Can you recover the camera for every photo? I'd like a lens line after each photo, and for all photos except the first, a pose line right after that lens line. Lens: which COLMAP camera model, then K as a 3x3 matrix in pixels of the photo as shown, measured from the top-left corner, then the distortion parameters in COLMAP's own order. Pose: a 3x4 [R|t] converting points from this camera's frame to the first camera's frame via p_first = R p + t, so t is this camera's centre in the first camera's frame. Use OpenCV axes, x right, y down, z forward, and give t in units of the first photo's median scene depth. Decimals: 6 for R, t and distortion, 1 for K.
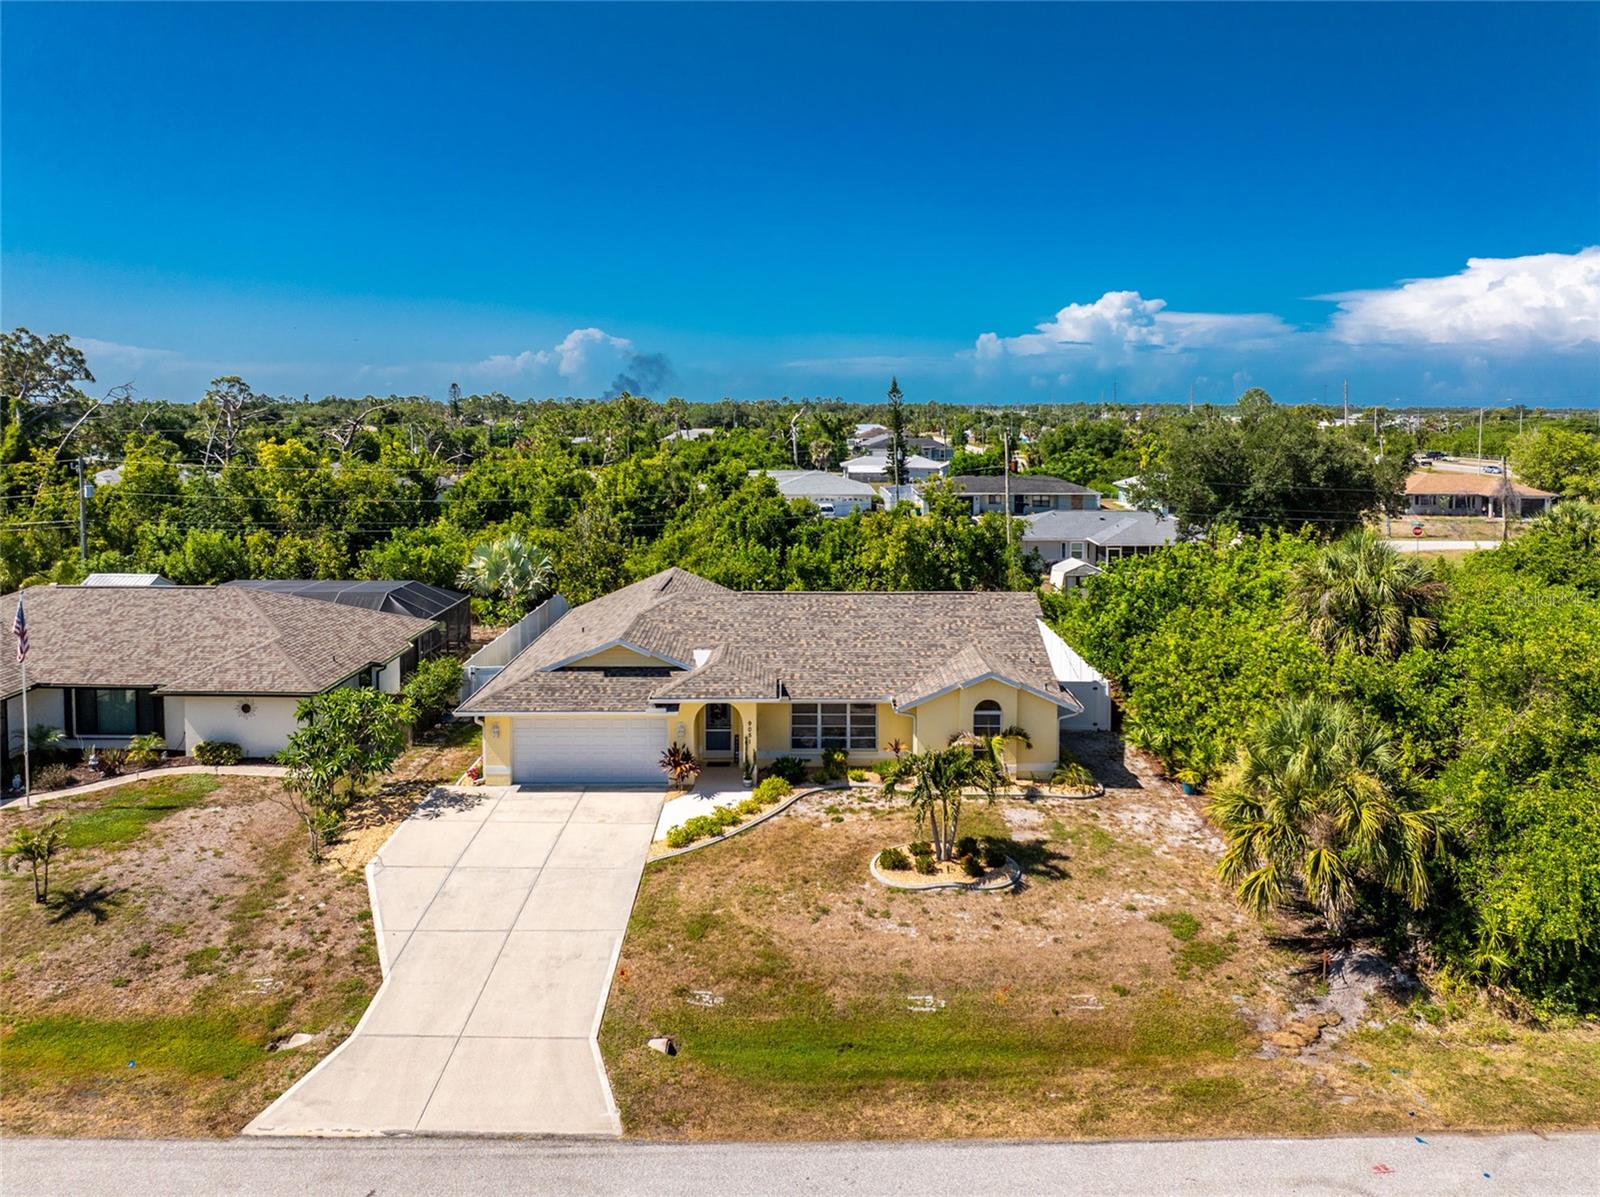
lens RADIAL K [[1168.7, 0, 819.3], [0, 1168.7, 446.6], [0, 0, 1]] dist [-0.034504, 0.003834]
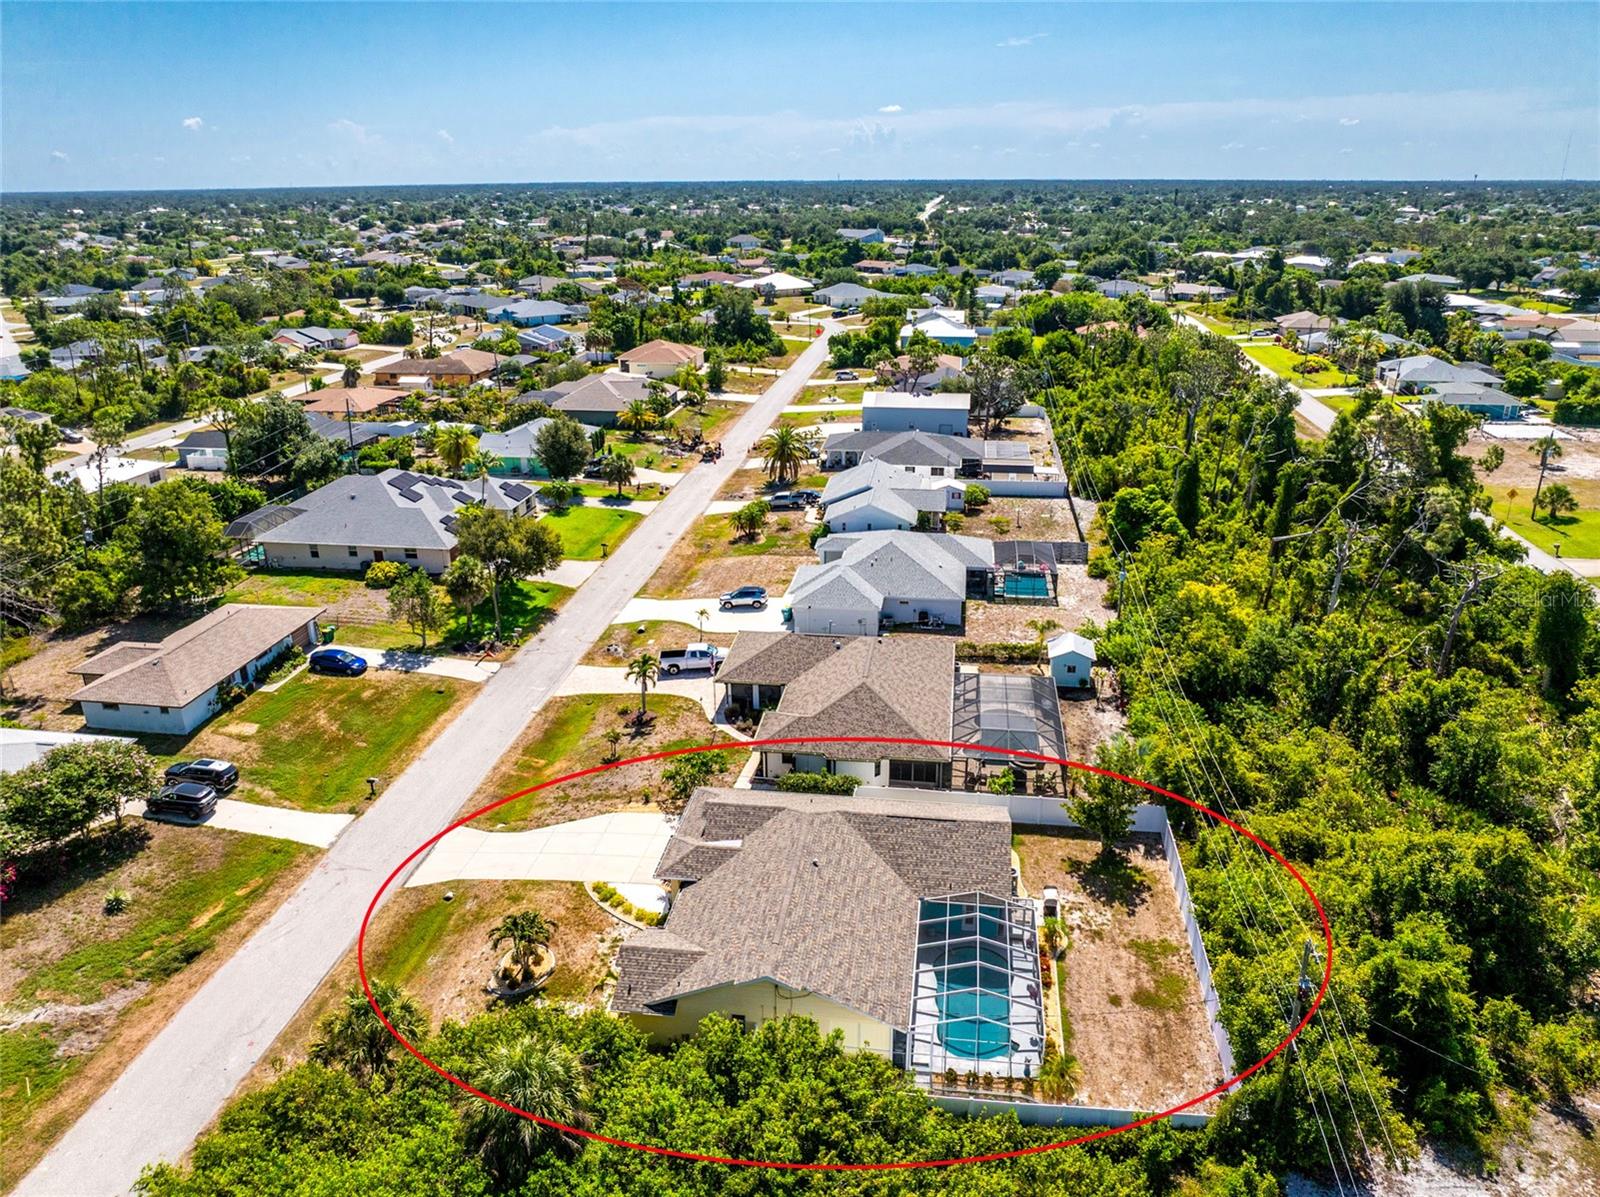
lens RADIAL K [[1122.3, 0, 803.8], [0, 1122.3, 588.4], [0, 0, 1]] dist [-0.031386, -0.009203]
pose [[-0.156169, 0.335695, -0.928935, 1.580461], [-0.028243, 0.938572, 0.343926, -0.900823], [0.987326, 0.079947, -0.137095, 1.711124]]
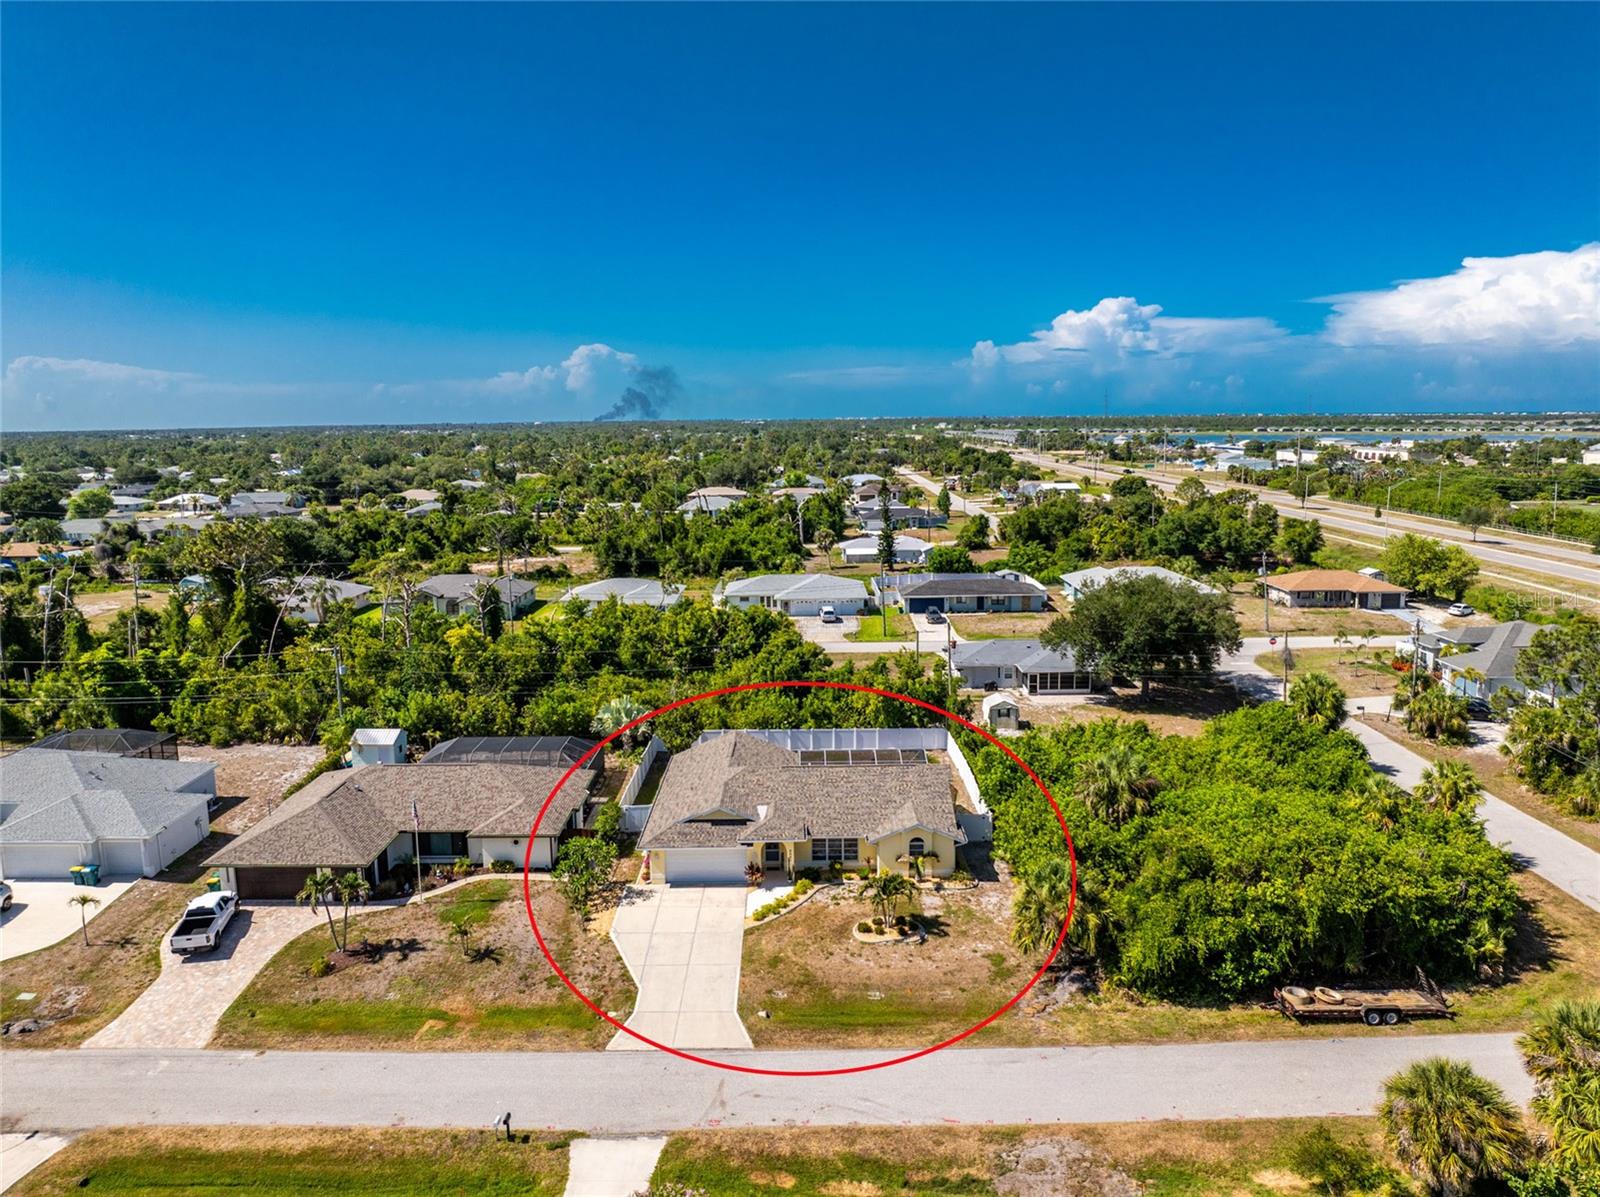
lens RADIAL K [[1122.3, 0, 803.8], [0, 1122.3, 588.4], [0, 0, 1]] dist [-0.031386, -0.009203]
pose [[0.999767, -0.013848, -0.016559, -0.002555], [0.015667, 0.993211, 0.115265, -0.489978], [0.014851, -0.115498, 0.993197, -0.937751]]
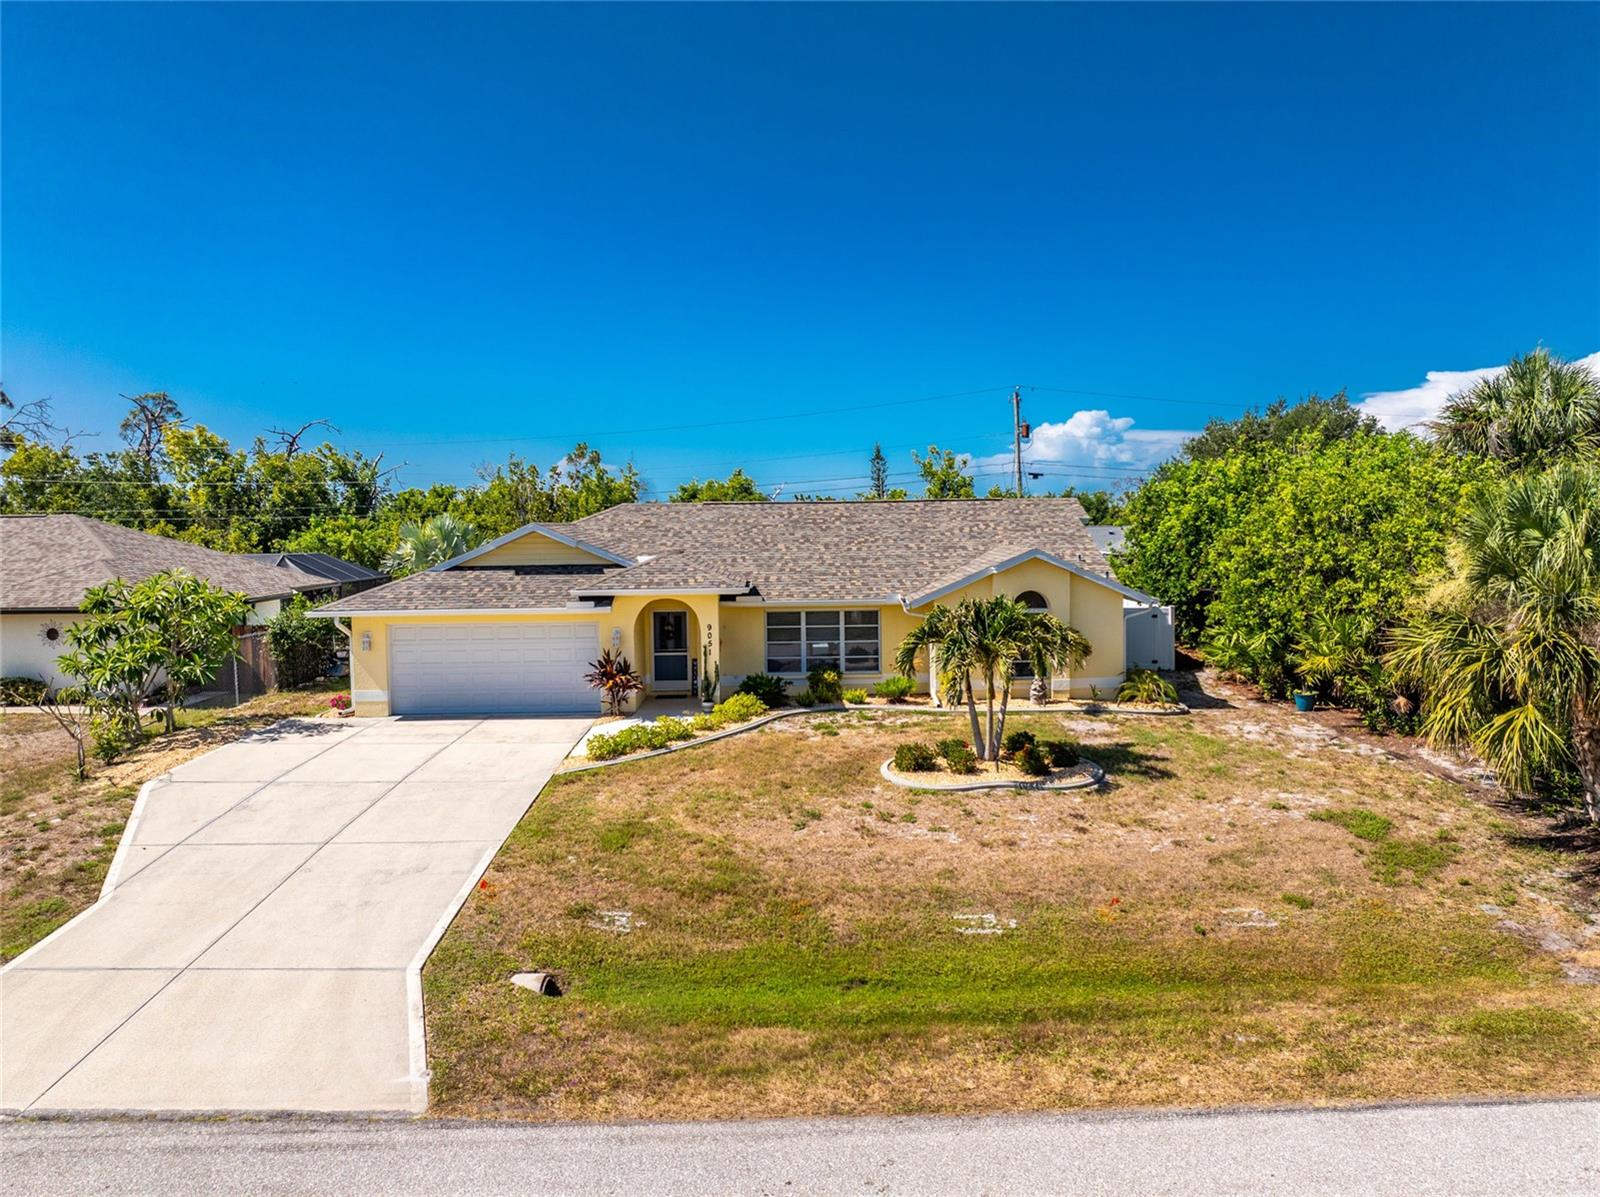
lens RADIAL K [[1128.8, 0, 802.5], [0, 1128.8, 586.5], [0, 0, 1]] dist [-0.057013, 0.031342]
pose [[0.999879, -0.015531, 0.000333, -0.000469], [0.015522, 0.999703, 0.018779, 0.247562], [-0.000624, -0.018772, 0.999824, 0.355065]]
